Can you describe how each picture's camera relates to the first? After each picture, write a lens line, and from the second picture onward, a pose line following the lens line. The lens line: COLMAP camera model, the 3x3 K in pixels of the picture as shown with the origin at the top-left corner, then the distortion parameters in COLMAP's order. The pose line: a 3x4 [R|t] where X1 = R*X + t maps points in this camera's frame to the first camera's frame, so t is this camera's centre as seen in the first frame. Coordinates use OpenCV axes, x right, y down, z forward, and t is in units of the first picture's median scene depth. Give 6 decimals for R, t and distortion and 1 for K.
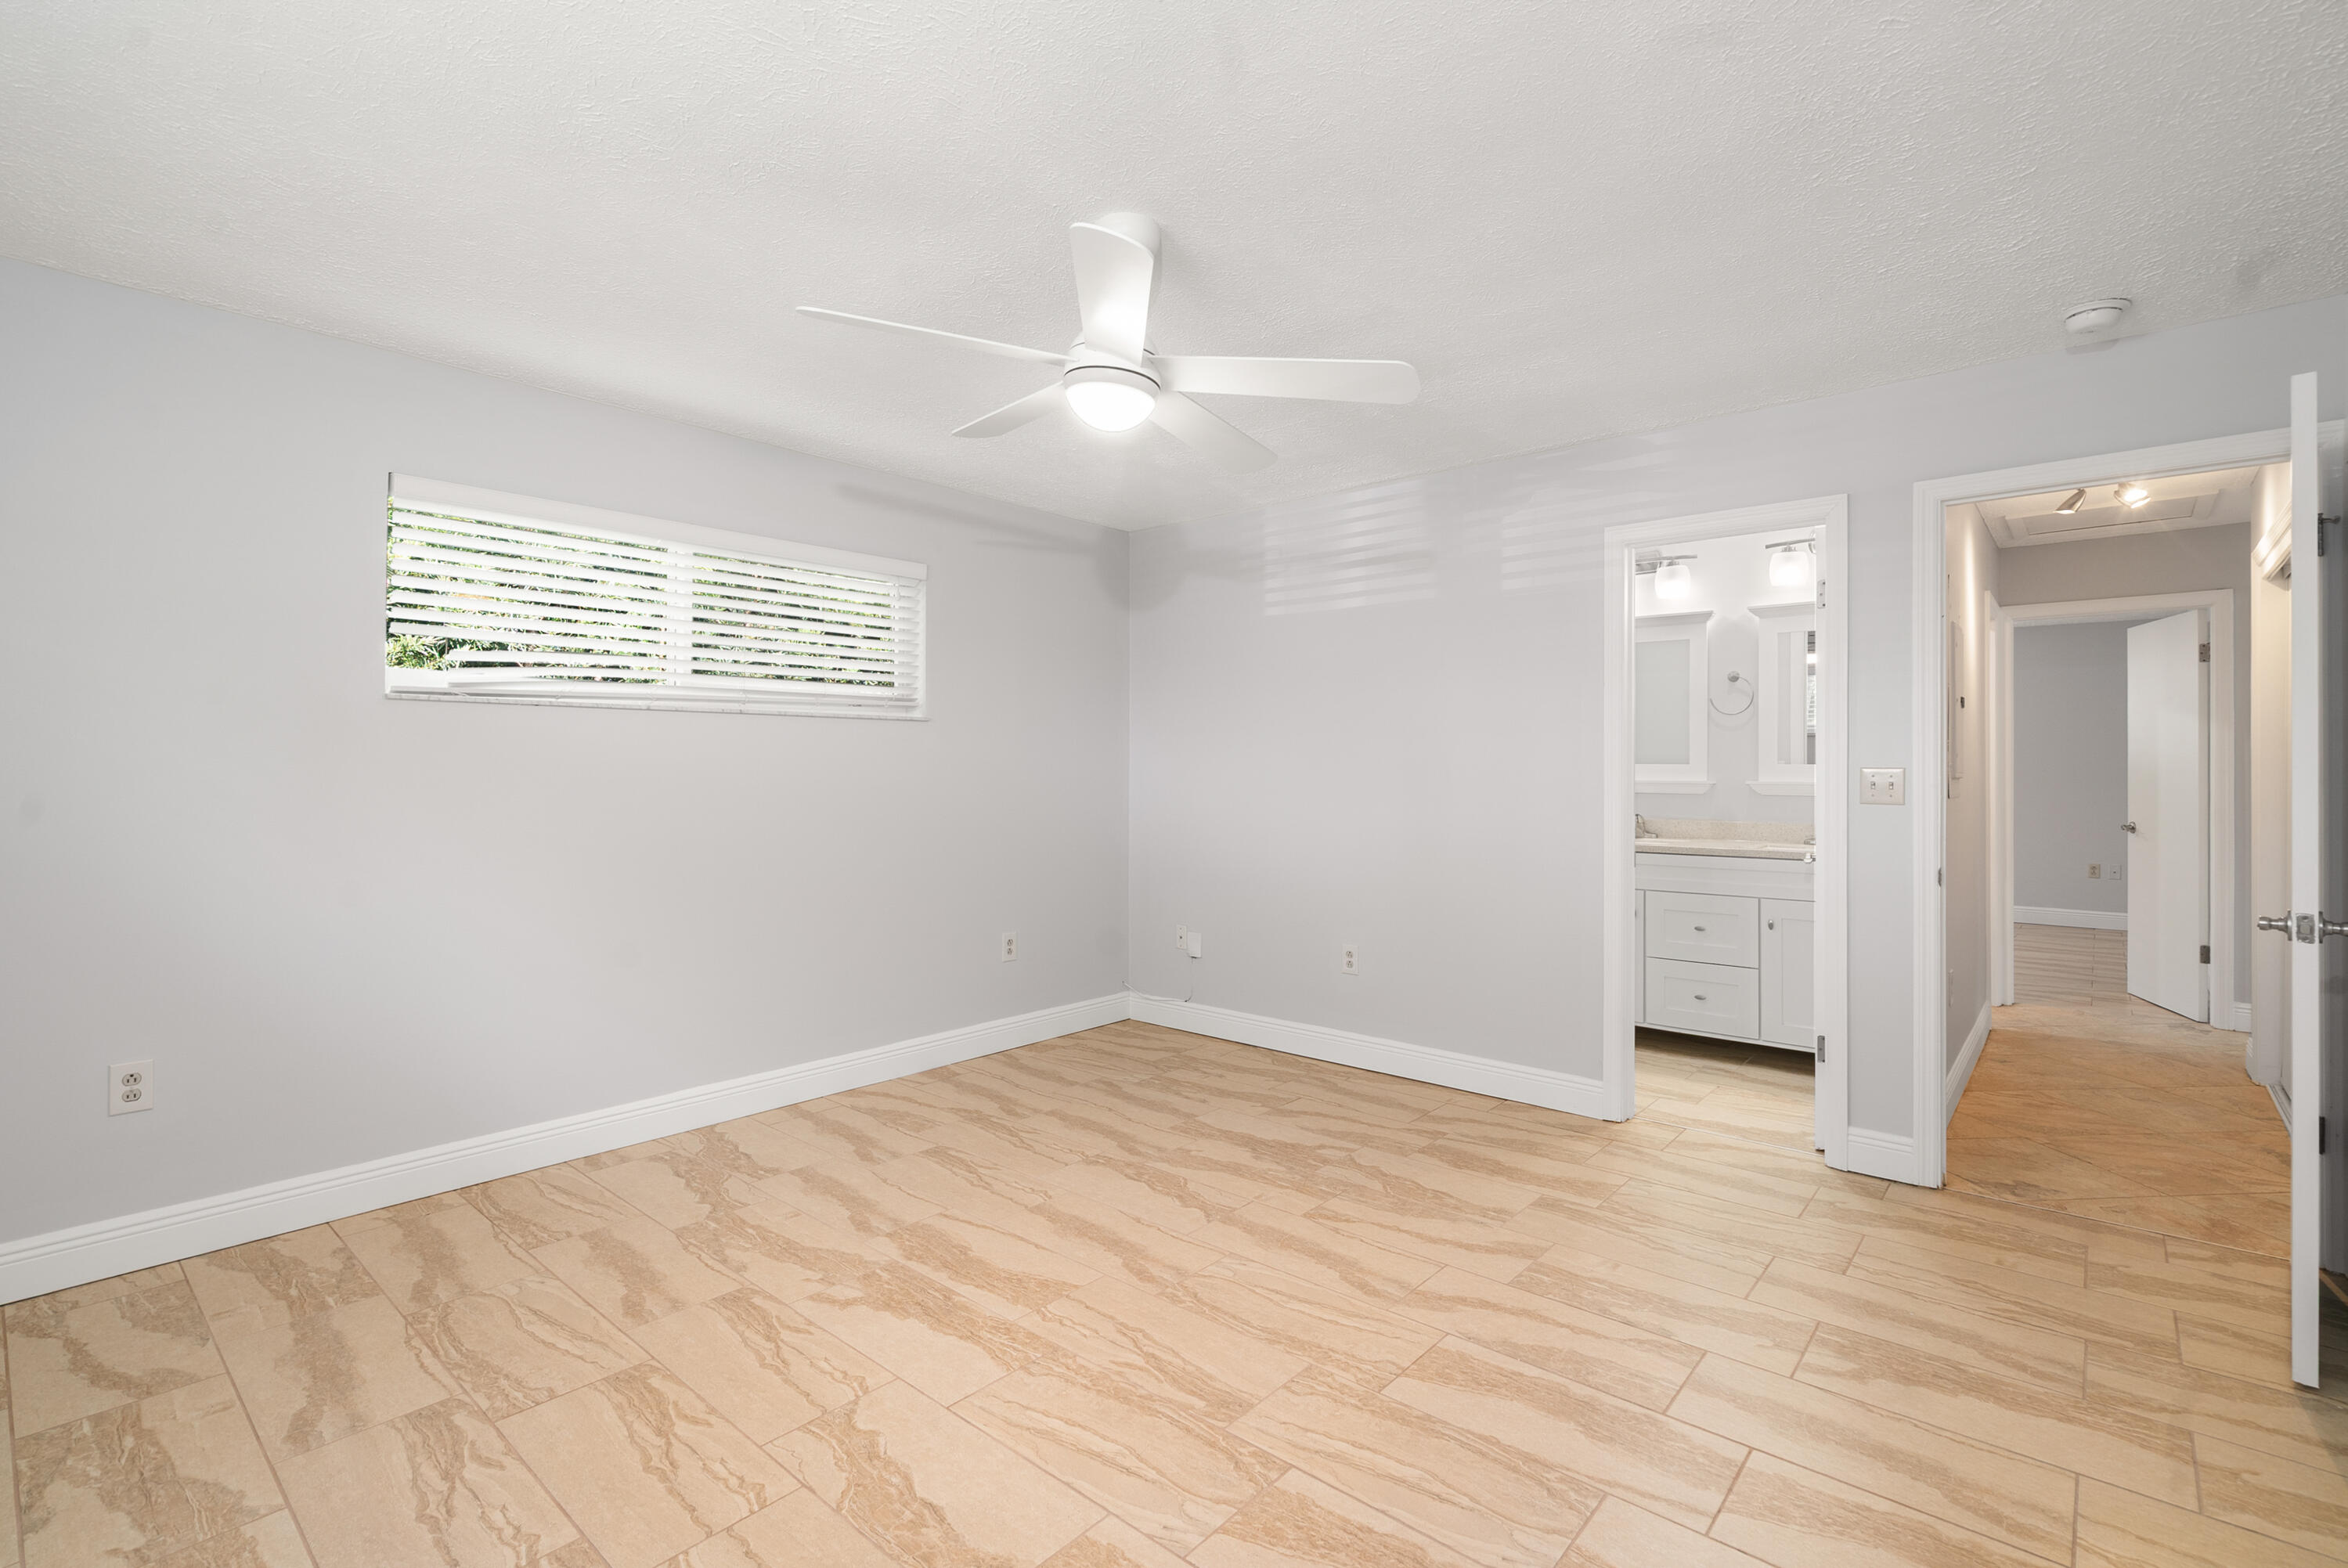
lens RADIAL K [[1070.1, 0, 1166.3], [0, 1070.1, 790.7], [0, 0, 1]] dist [-0.001585, -0.000088]
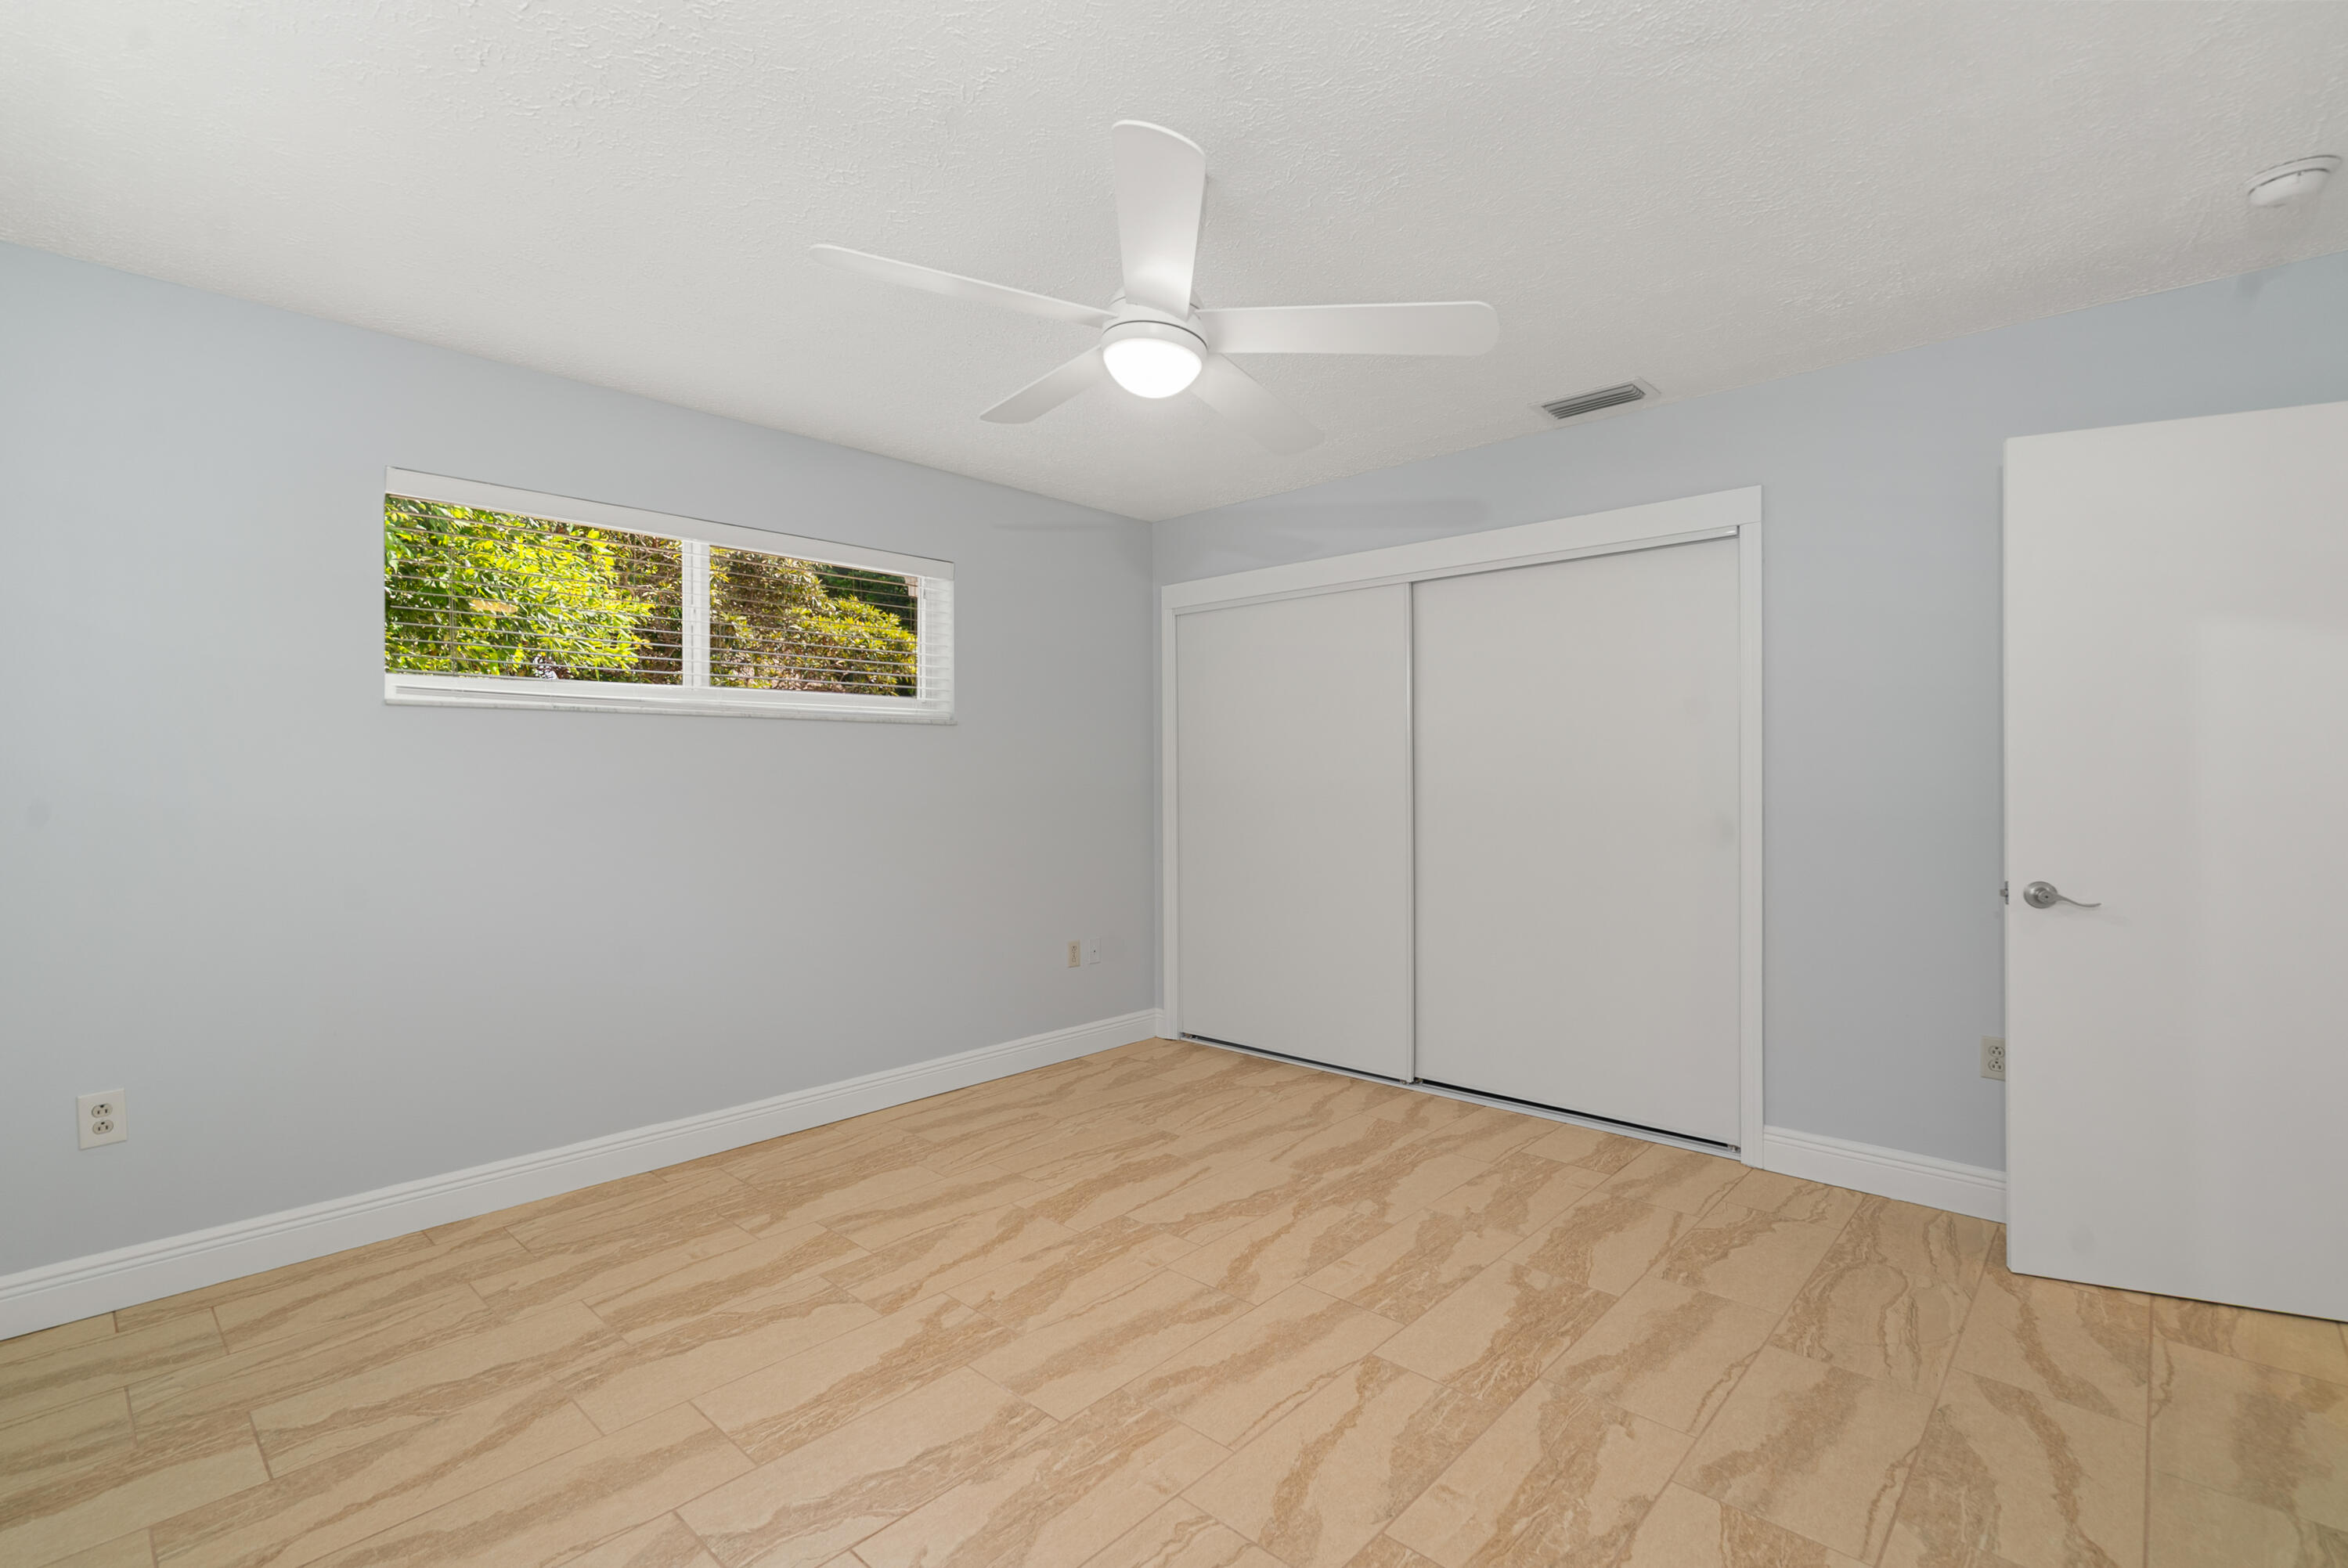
lens RADIAL K [[1058.1, 0, 1174.0], [0, 1058.1, 784.0], [0, 0, 1]] dist [0.000347, 0.000280]
pose [[0.037285, -0.006660, 0.999282, -0.884594], [0.032614, 0.999453, 0.005445, -0.020901], [-0.998772, 0.032388, 0.037481, 1.133163]]
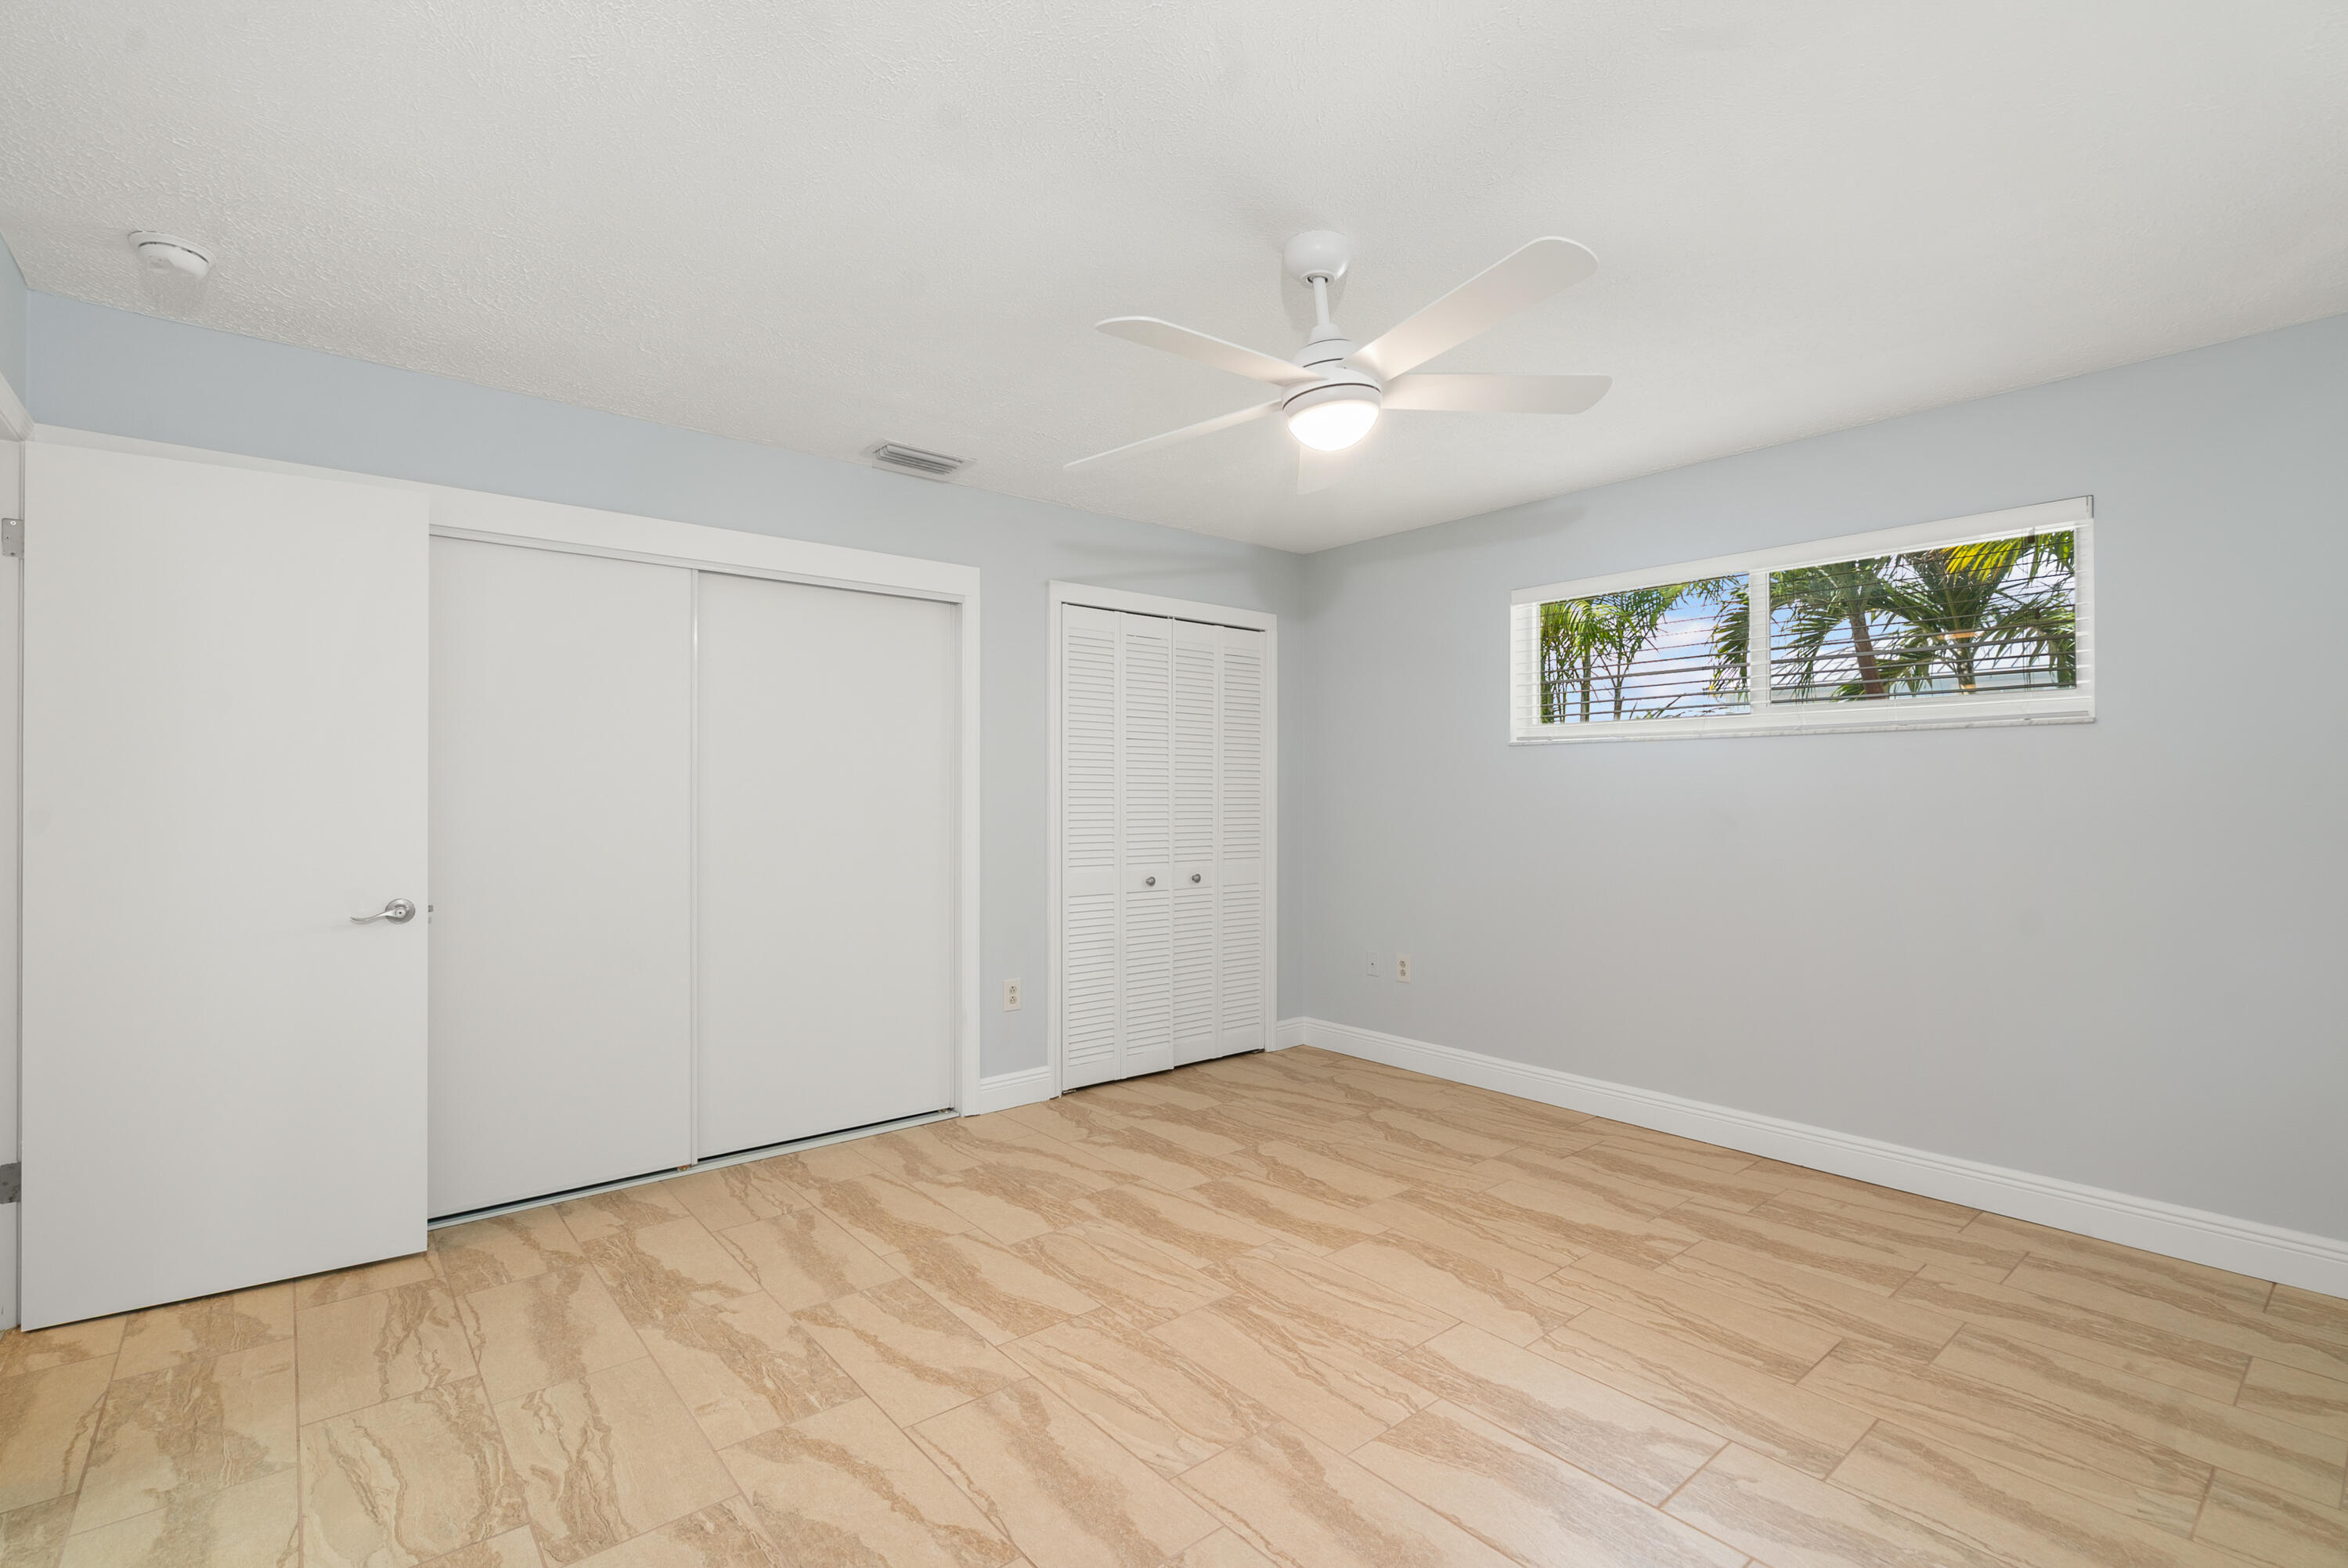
lens RADIAL K [[1070.1, 0, 1166.3], [0, 1070.1, 790.7], [0, 0, 1]] dist [-0.001585, -0.000088]
pose [[-0.987810, -0.002137, 0.155650, -0.056935], [-0.000182, 0.999921, 0.012572, -0.034926], [-0.155665, 0.012390, -0.987732, 2.086903]]
